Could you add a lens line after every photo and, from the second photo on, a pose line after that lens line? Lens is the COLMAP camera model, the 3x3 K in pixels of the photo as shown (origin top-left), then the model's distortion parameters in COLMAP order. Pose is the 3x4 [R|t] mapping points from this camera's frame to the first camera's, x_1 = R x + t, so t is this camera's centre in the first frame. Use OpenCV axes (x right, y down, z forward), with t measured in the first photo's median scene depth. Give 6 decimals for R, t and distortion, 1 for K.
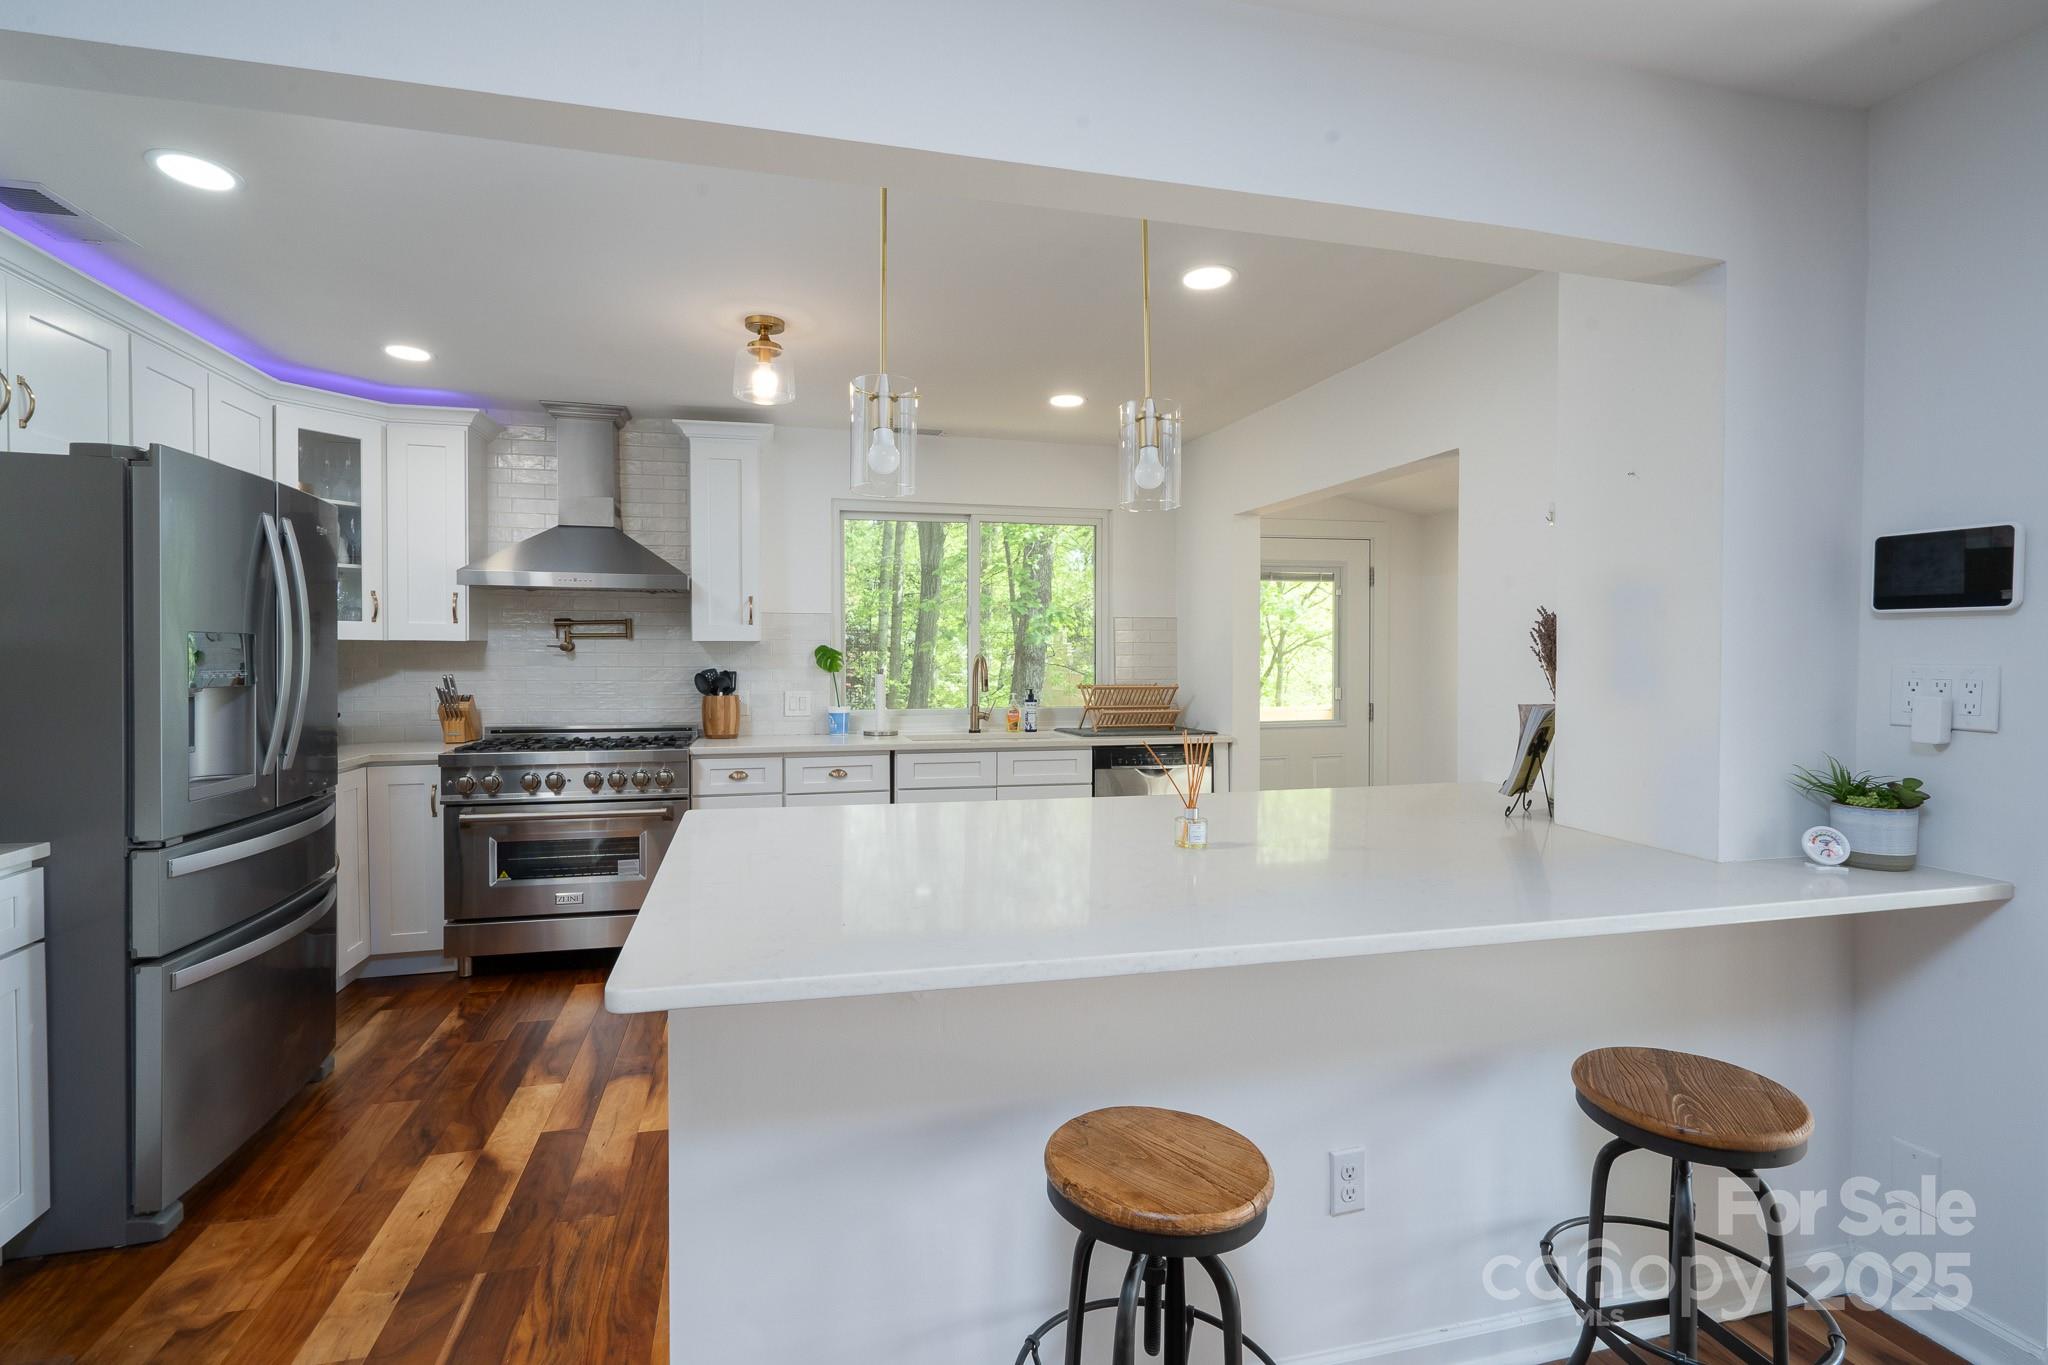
lens RADIAL K [[942.6, 0, 997.3], [0, 942.6, 674.6], [0, 0, 1]] dist [-0.001172, 0.001690]
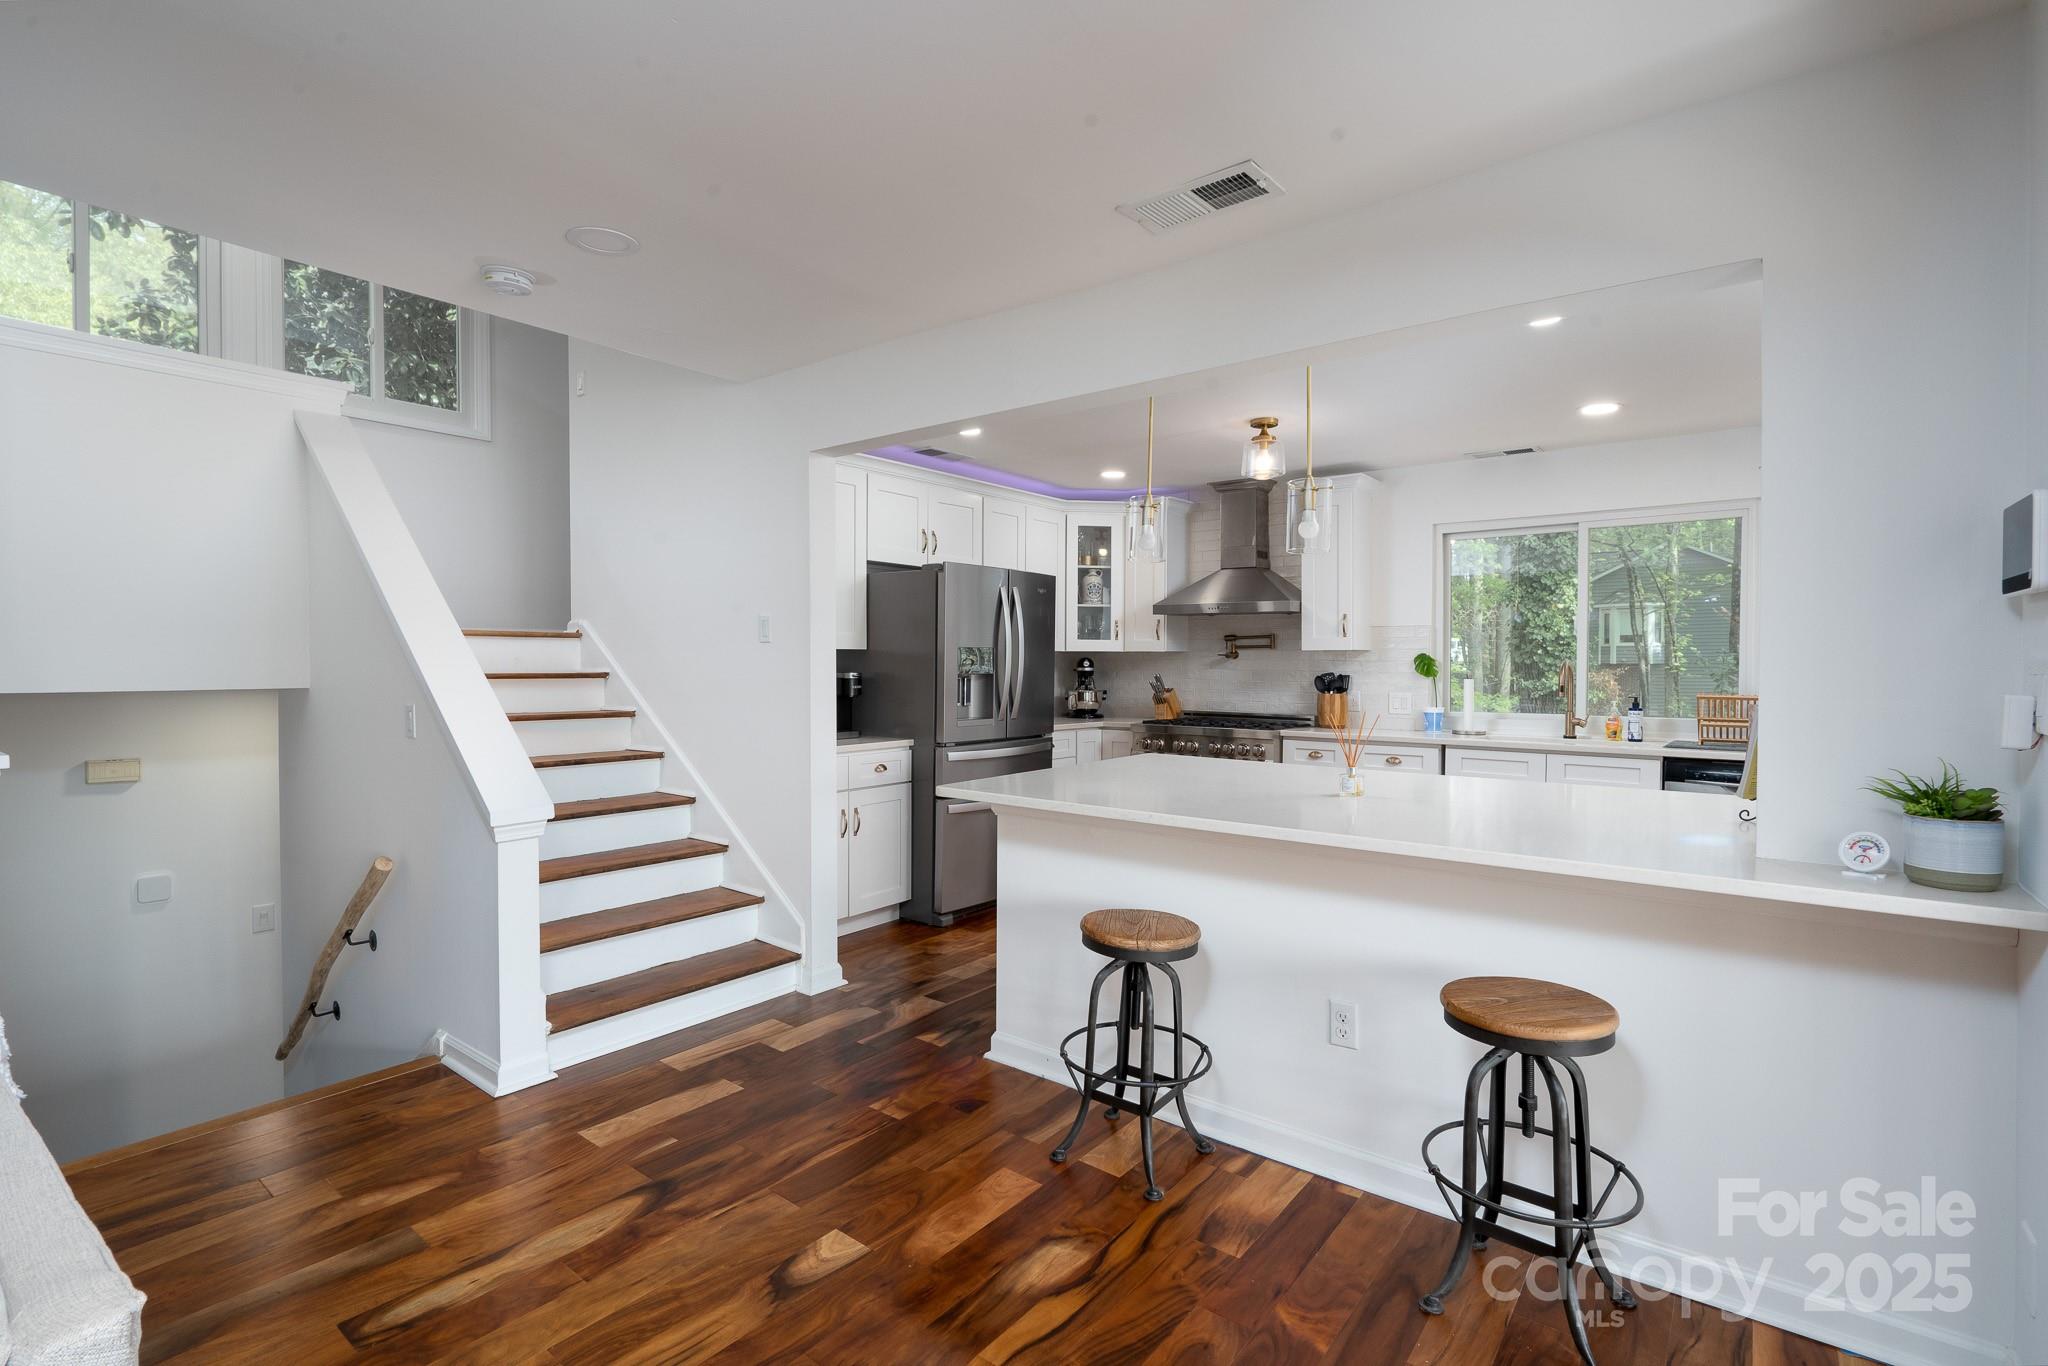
lens RADIAL K [[942.6, 0, 1015.9], [0, 942.6, 674.7], [0, 0, 1]] dist [-0.001172, 0.001690]
pose [[0.614913, 0.011162, -0.788516, 0.460380], [-0.022179, 0.999749, -0.003143, 0.010943], [0.788283, 0.019421, 0.615006, -0.104561]]
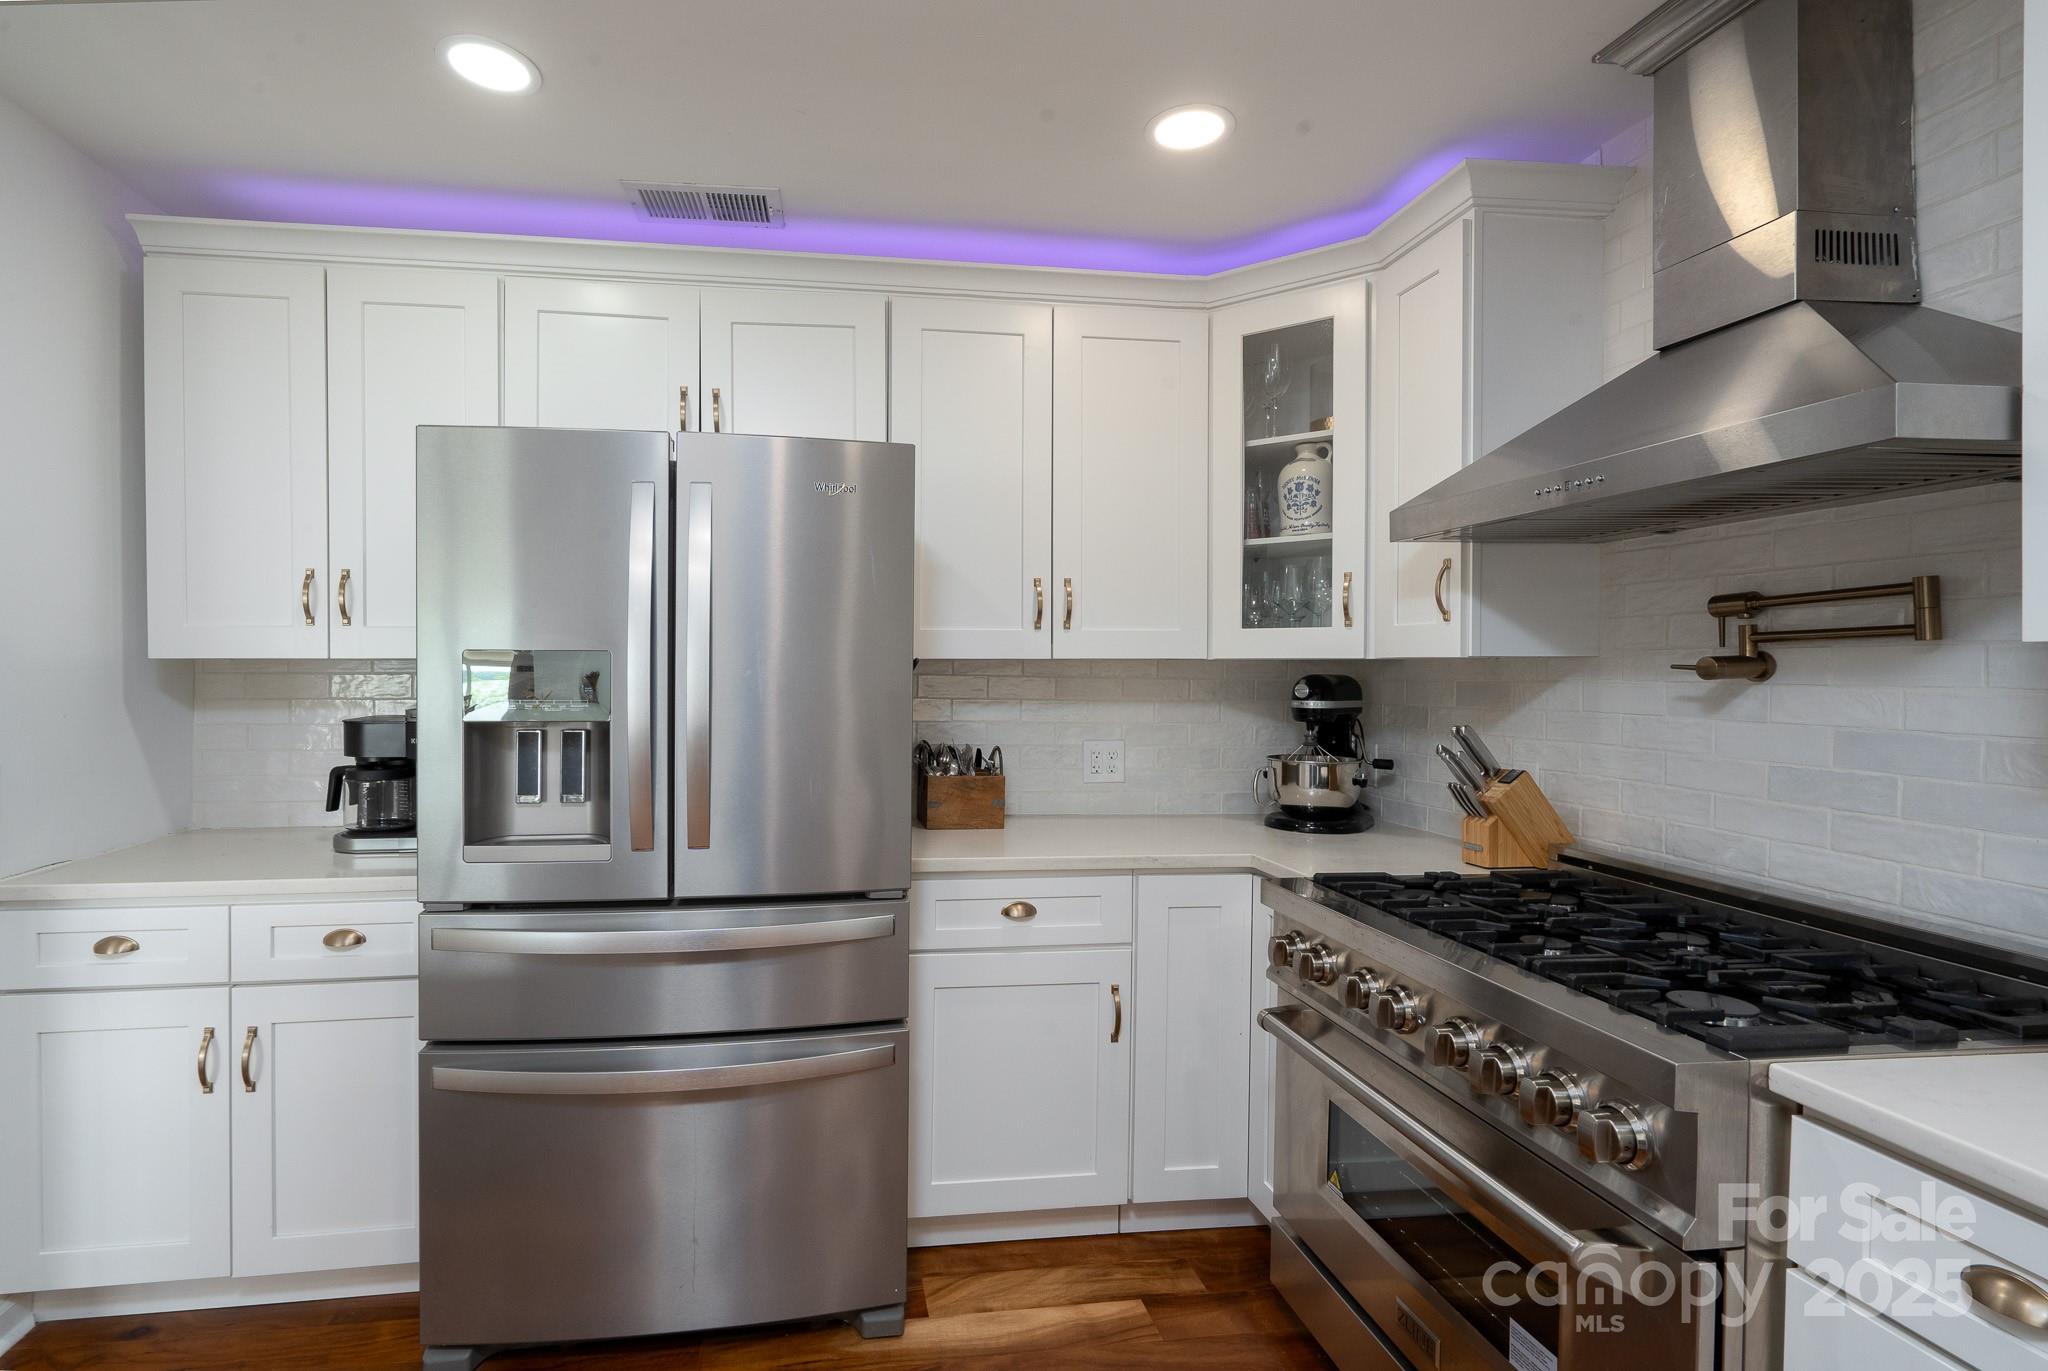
lens RADIAL K [[942.6, 0, 897.9], [0, 942.6, 680.7], [0, 0, 1]] dist [-0.001172, 0.001690]
pose [[-0.101869, 0.005669, -0.994782, -0.056361], [-0.030402, 0.999499, 0.008809, -0.018392], [0.994333, 0.031141, -0.101645, 0.742353]]
